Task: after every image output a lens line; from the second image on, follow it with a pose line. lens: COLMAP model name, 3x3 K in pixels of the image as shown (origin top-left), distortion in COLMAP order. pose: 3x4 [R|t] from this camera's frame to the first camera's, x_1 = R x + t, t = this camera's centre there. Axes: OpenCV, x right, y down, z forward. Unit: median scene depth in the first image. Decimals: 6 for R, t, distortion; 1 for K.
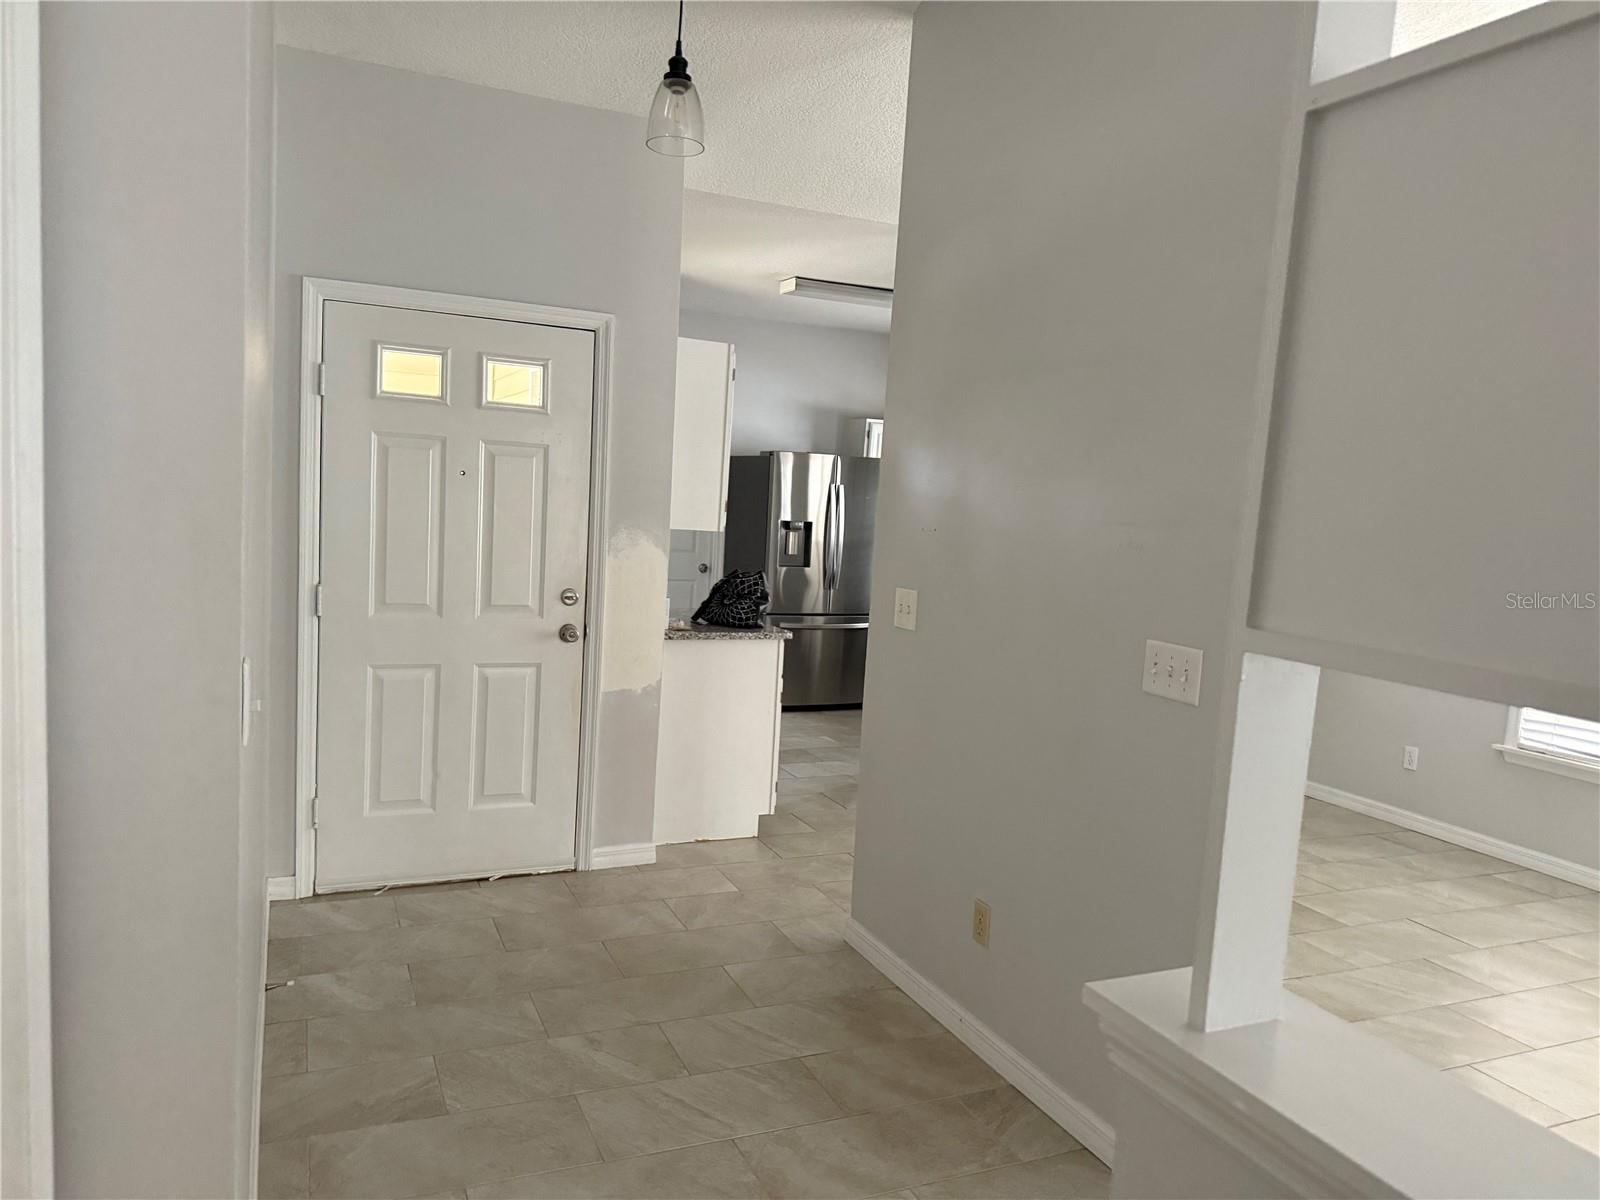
lens RADIAL K [[1122.8, 0, 792.9], [0, 1122.8, 602.7], [0, 0, 1]] dist [0.058047, -0.084573]
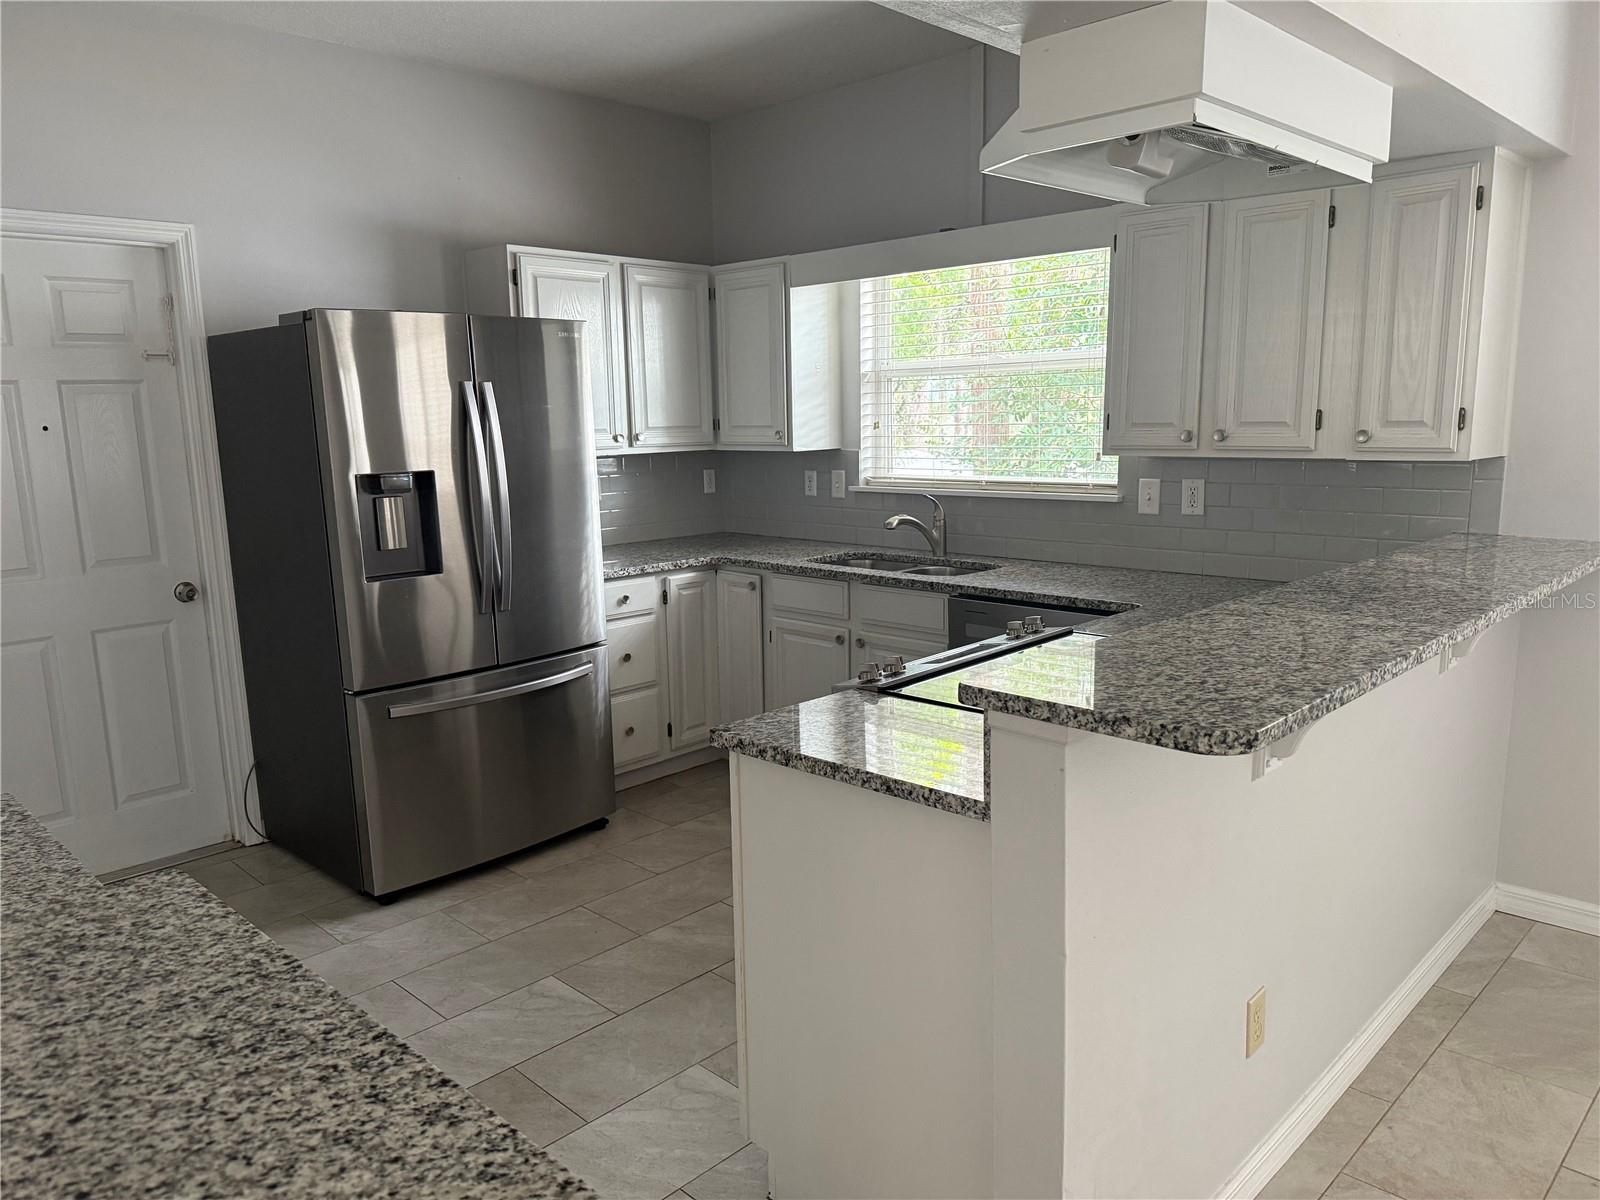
lens RADIAL K [[1122.8, 0, 812.5], [0, 1122.8, 617.4], [0, 0, 1]] dist [0.058047, -0.084573]
pose [[0.925968, -0.143483, 0.349280, -0.011034], [0.109775, 0.987331, 0.114571, -0.072322], [-0.361294, -0.067747, 0.929988, 0.775235]]
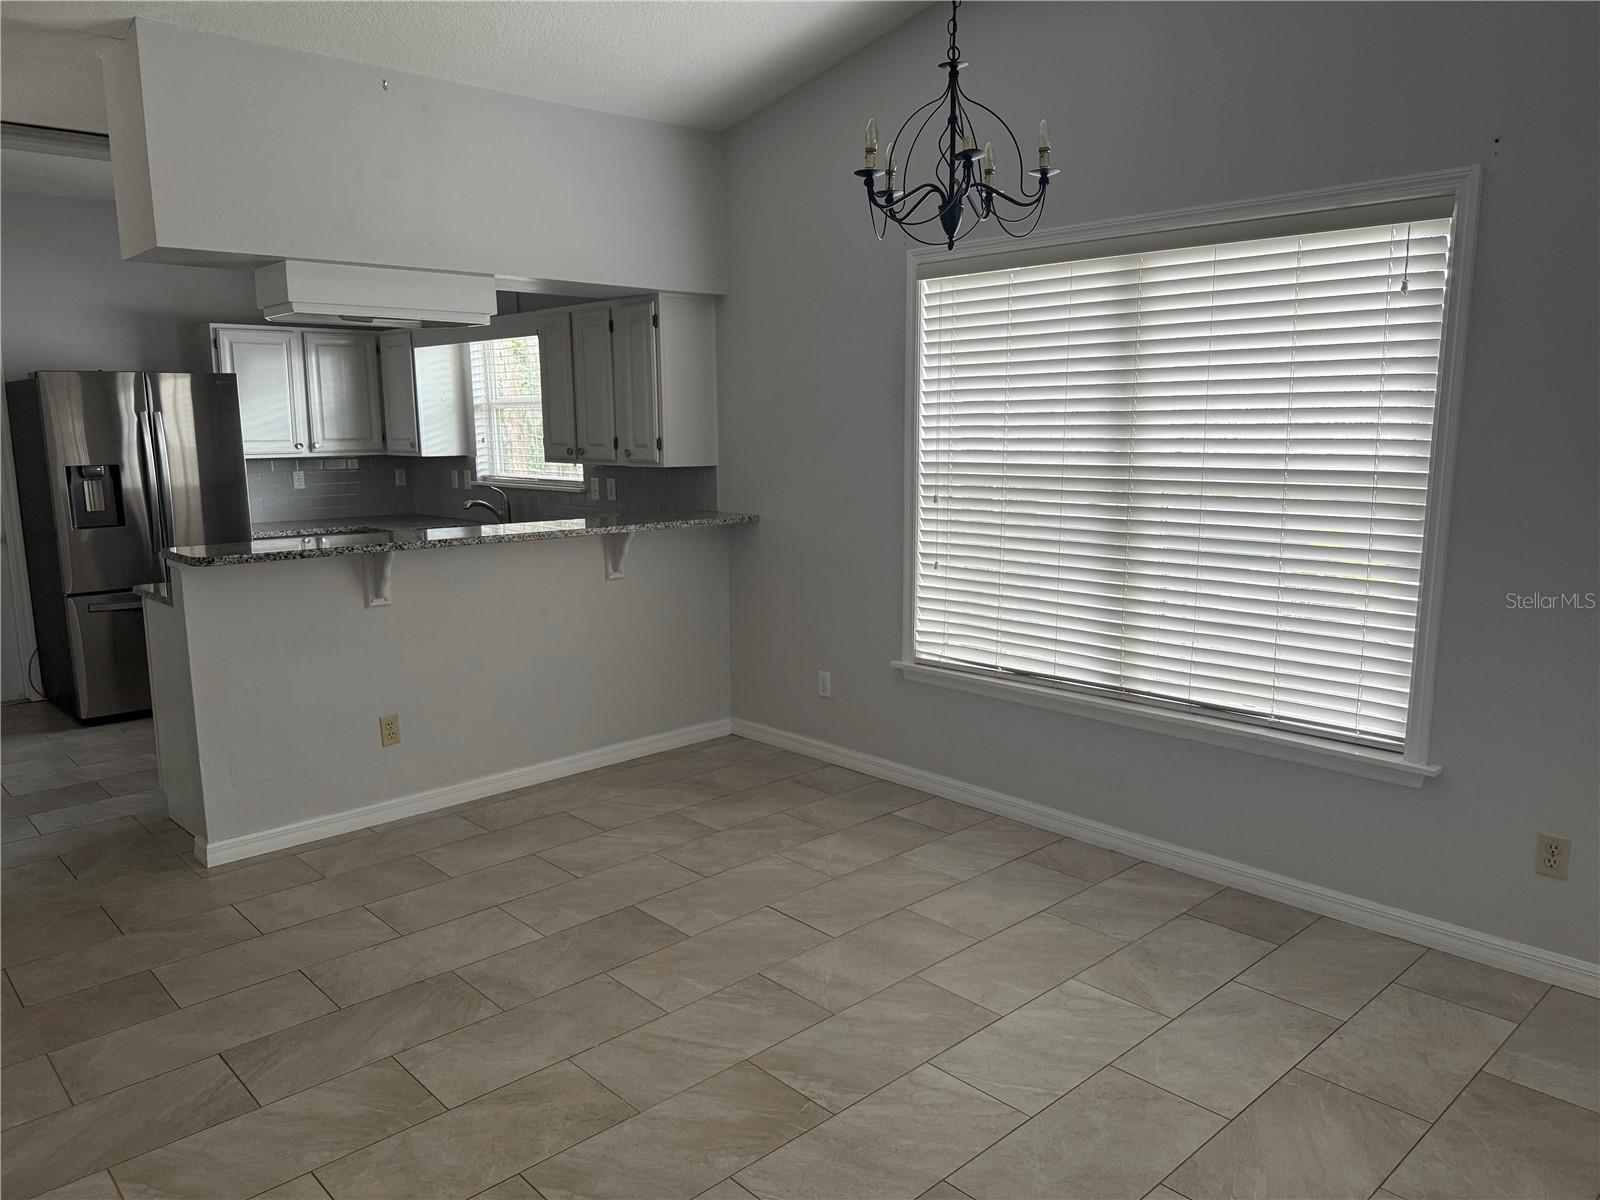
lens RADIAL K [[1122.8, 0, 802.5], [0, 1122.8, 600.8], [0, 0, 1]] dist [0.058047, -0.084573]
pose [[0.937091, -0.120219, 0.327731, 0.272586], [0.095709, 0.991334, 0.089977, -0.009564], [-0.335708, -0.052950, 0.940477, 0.197985]]
